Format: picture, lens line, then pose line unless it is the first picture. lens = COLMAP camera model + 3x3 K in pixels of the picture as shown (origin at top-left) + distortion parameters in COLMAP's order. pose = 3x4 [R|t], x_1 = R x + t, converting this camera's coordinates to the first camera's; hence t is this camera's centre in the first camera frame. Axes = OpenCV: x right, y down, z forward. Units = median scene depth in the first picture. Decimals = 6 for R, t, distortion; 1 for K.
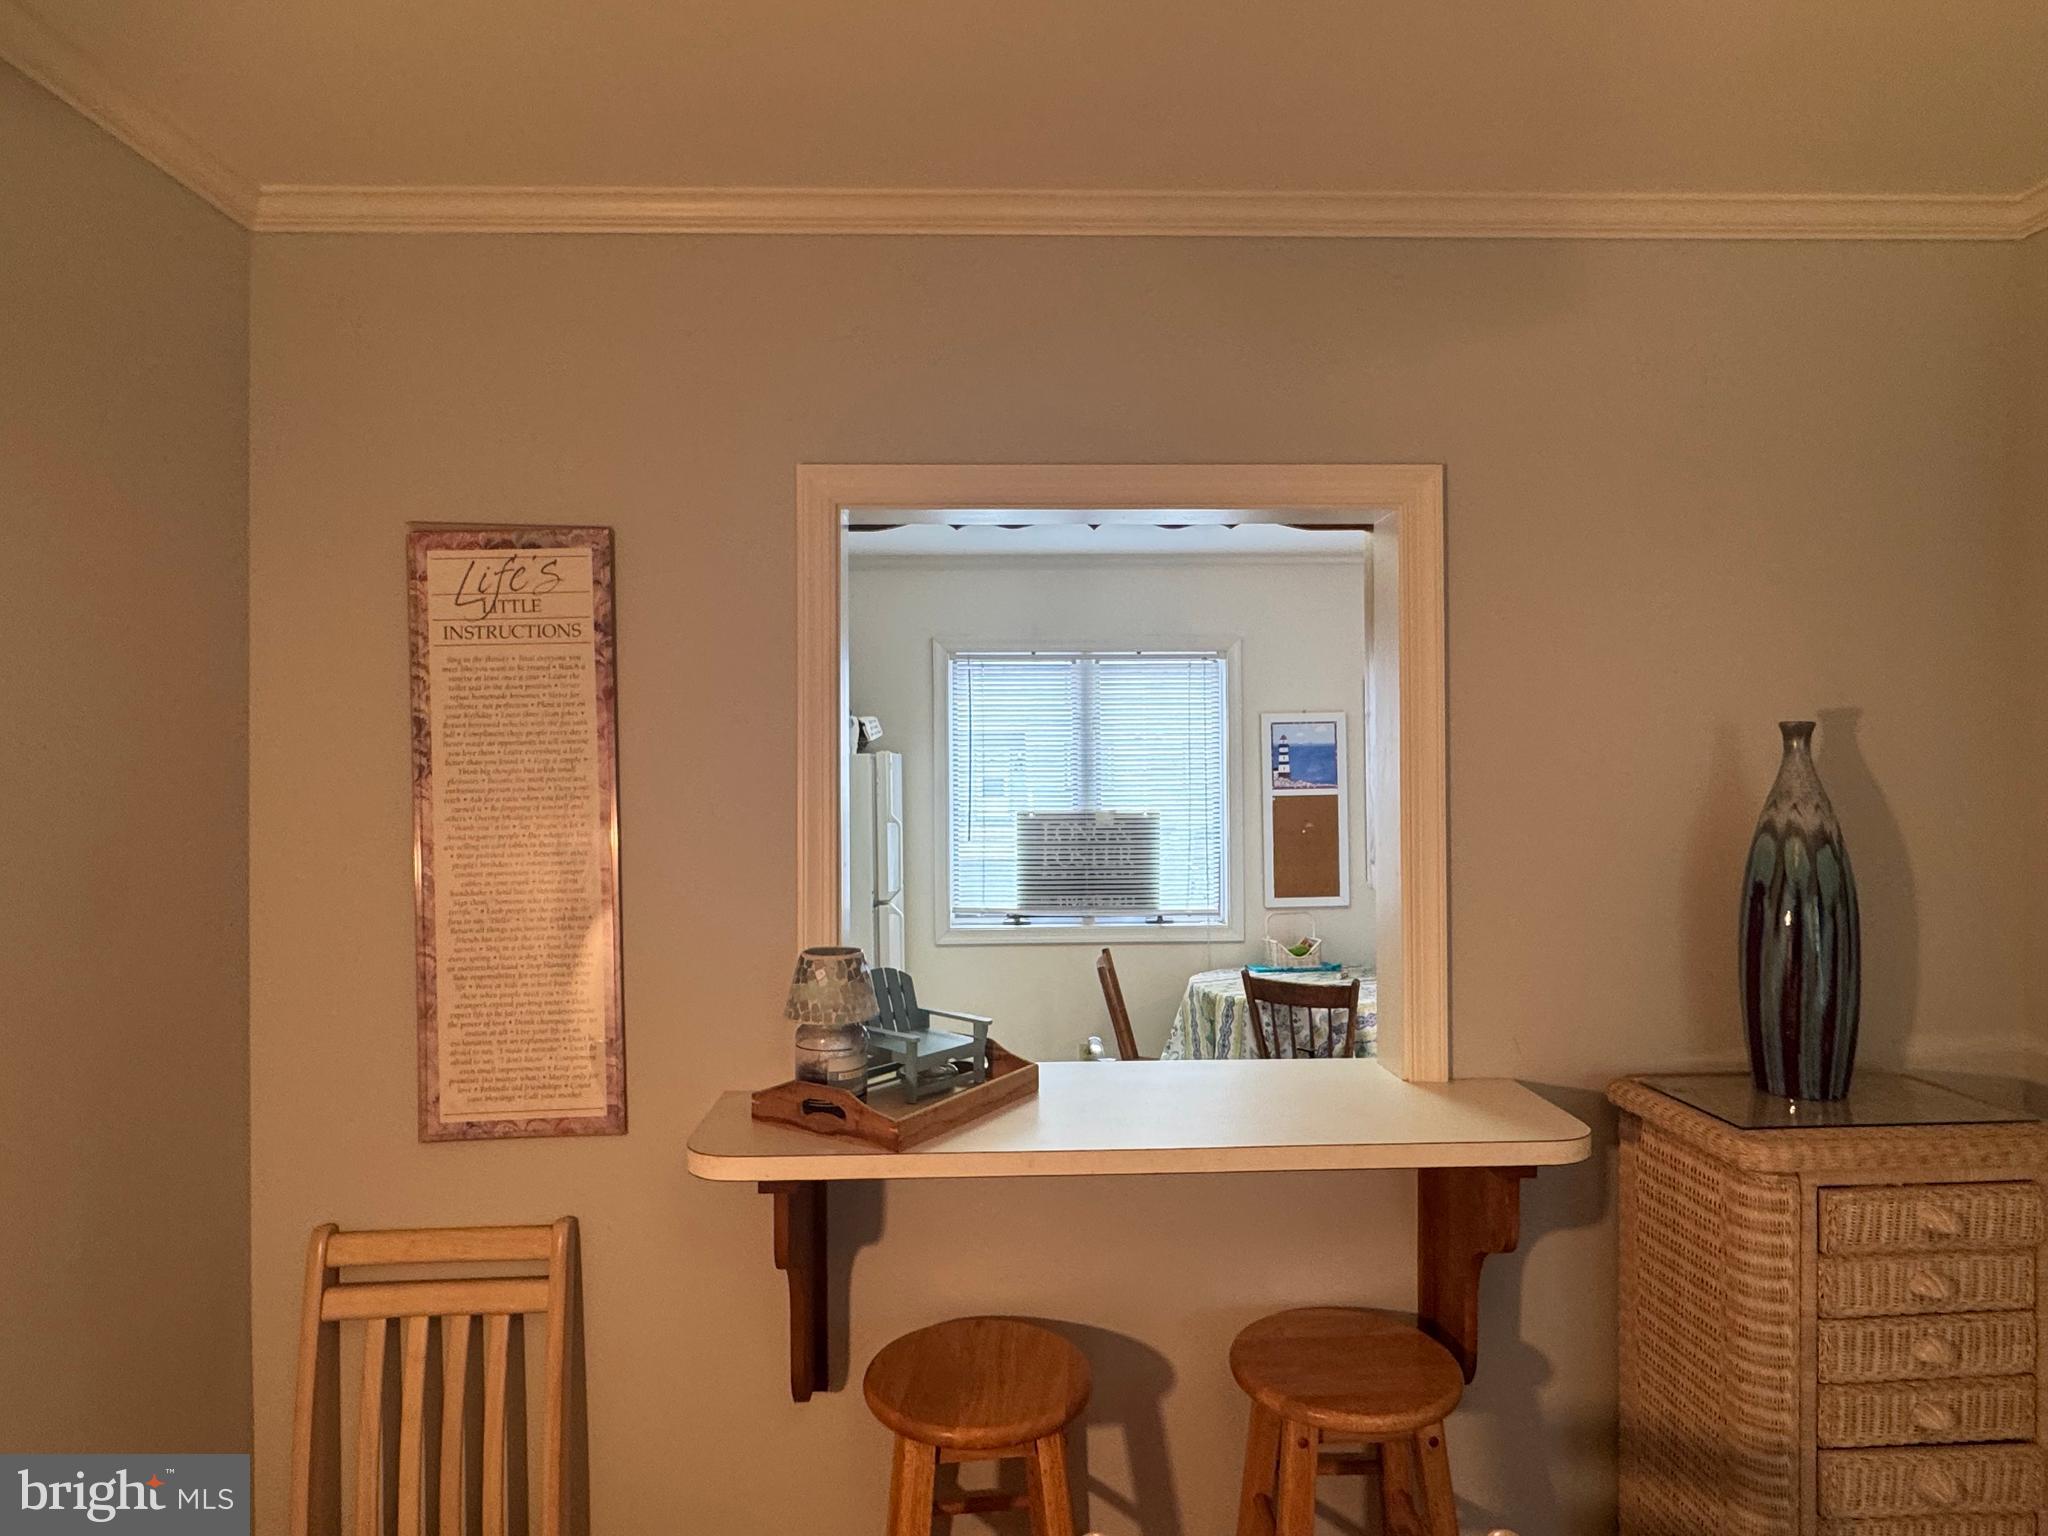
lens RADIAL K [[1213.5, 0, 1021.3], [0, 1213.5, 759.8], [0, 0, 1]] dist [-0.003122, 0.001056]
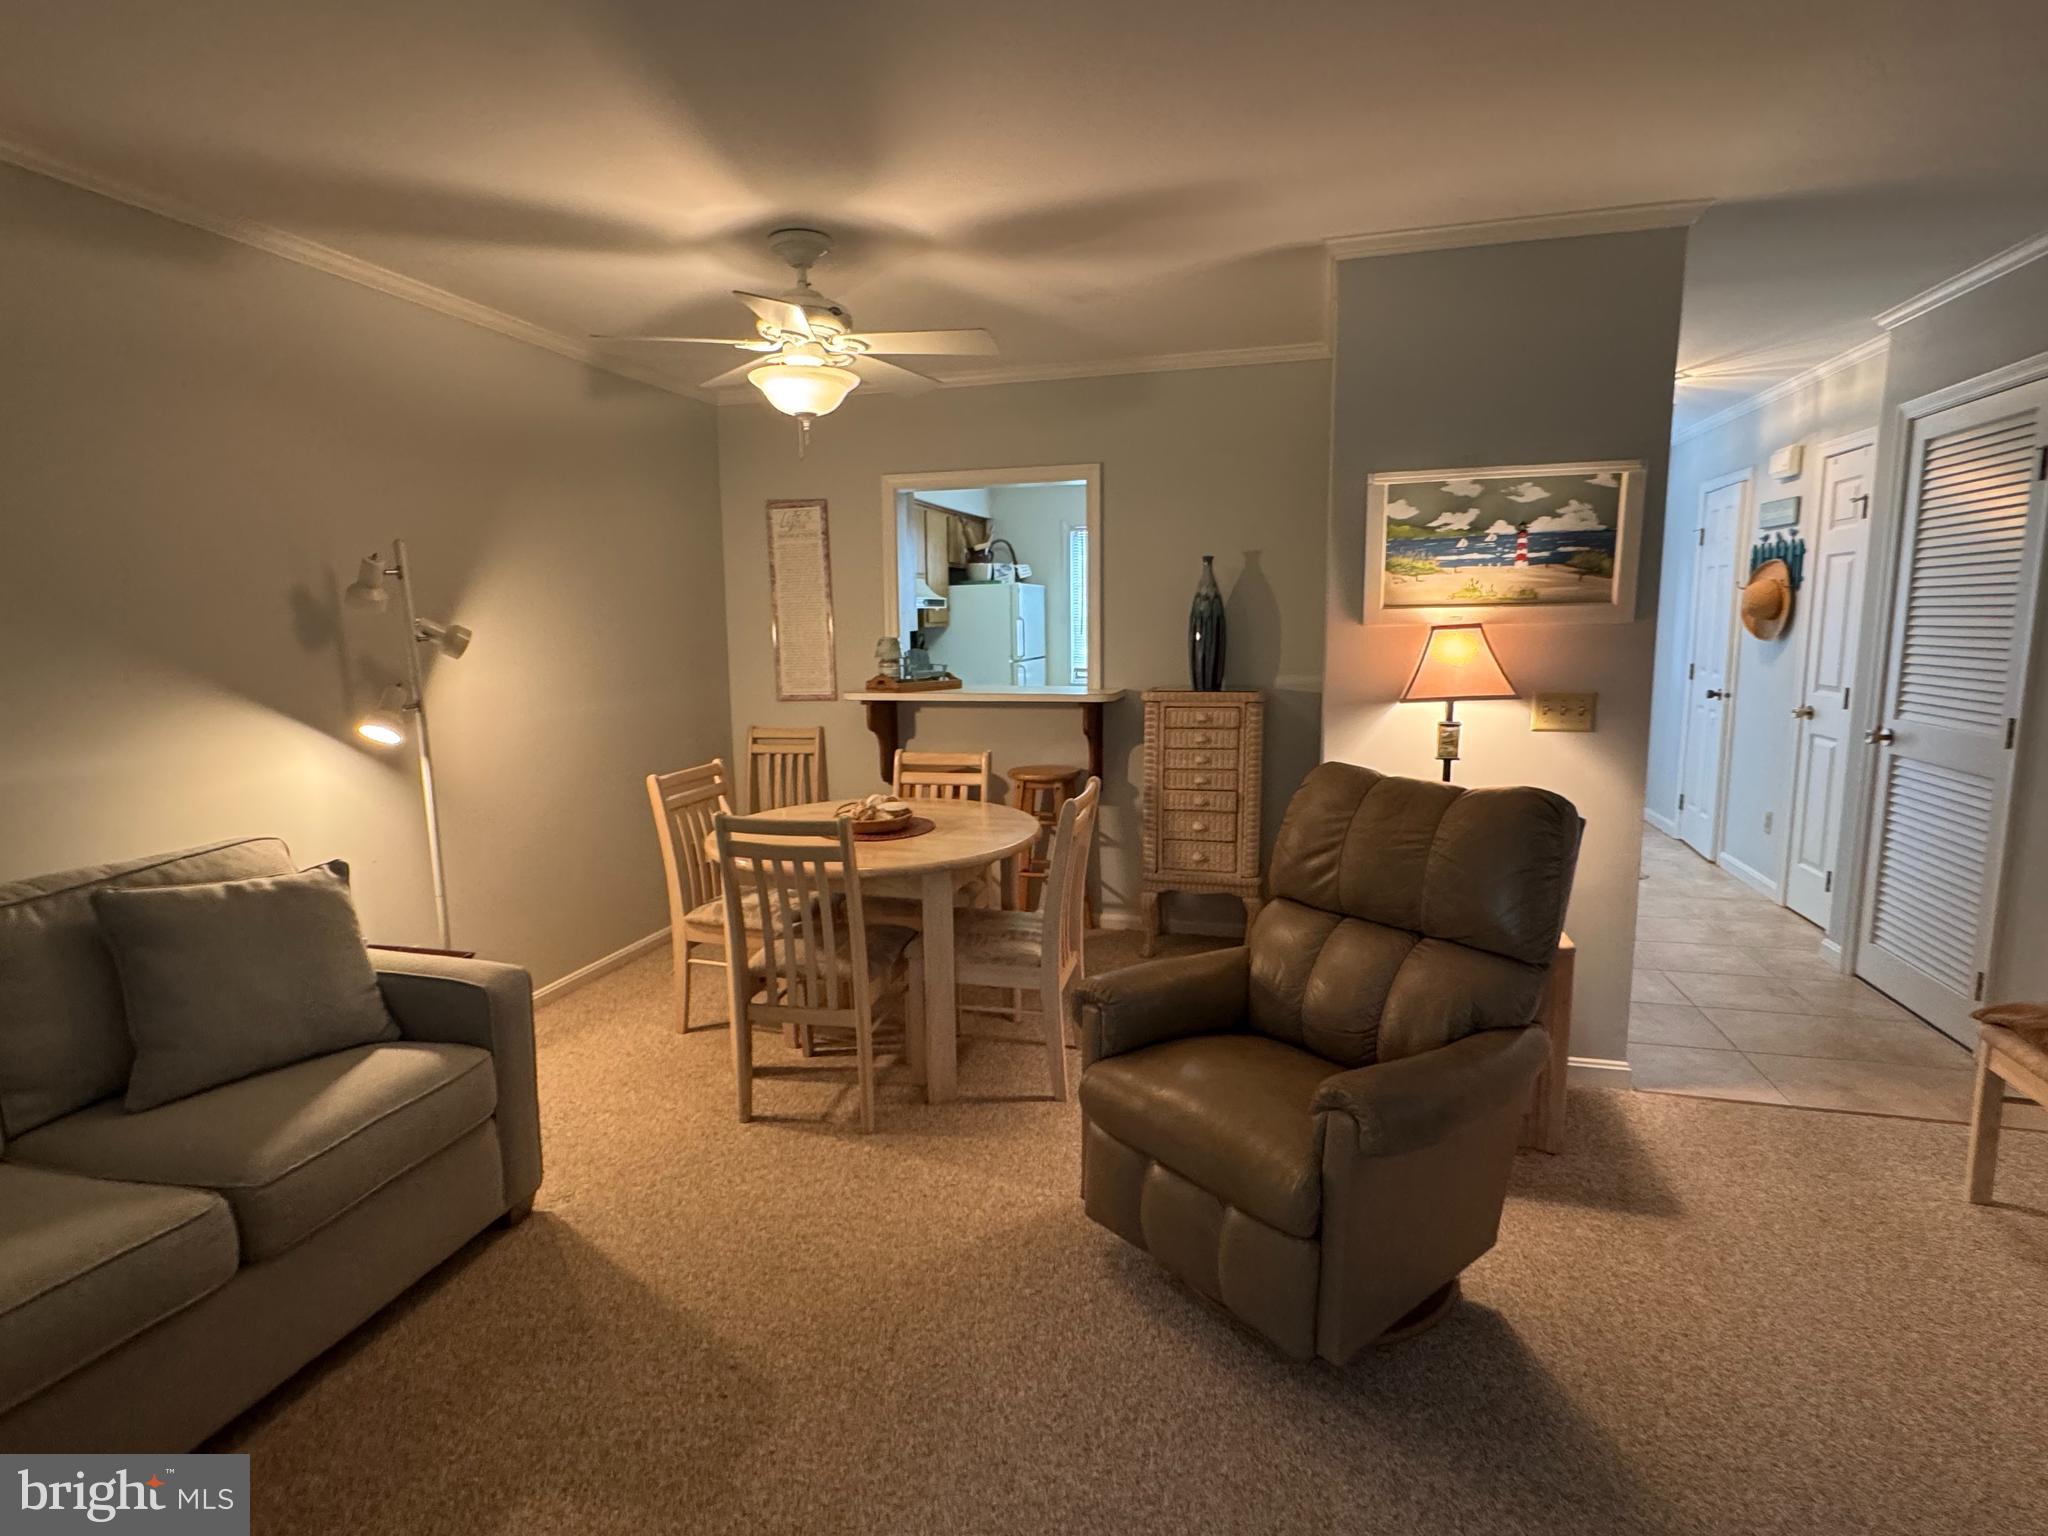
lens RADIAL K [[1047.4, 0, 1031.7], [0, 1047.4, 773.7], [0, 0, 1]] dist [-0.000196, 0.000057]
pose [[0.957722, 0.037594, -0.285228, 0.930826], [0.007396, 0.987880, 0.155040, 0.083346], [0.287600, -0.150595, 0.945837, -1.432451]]
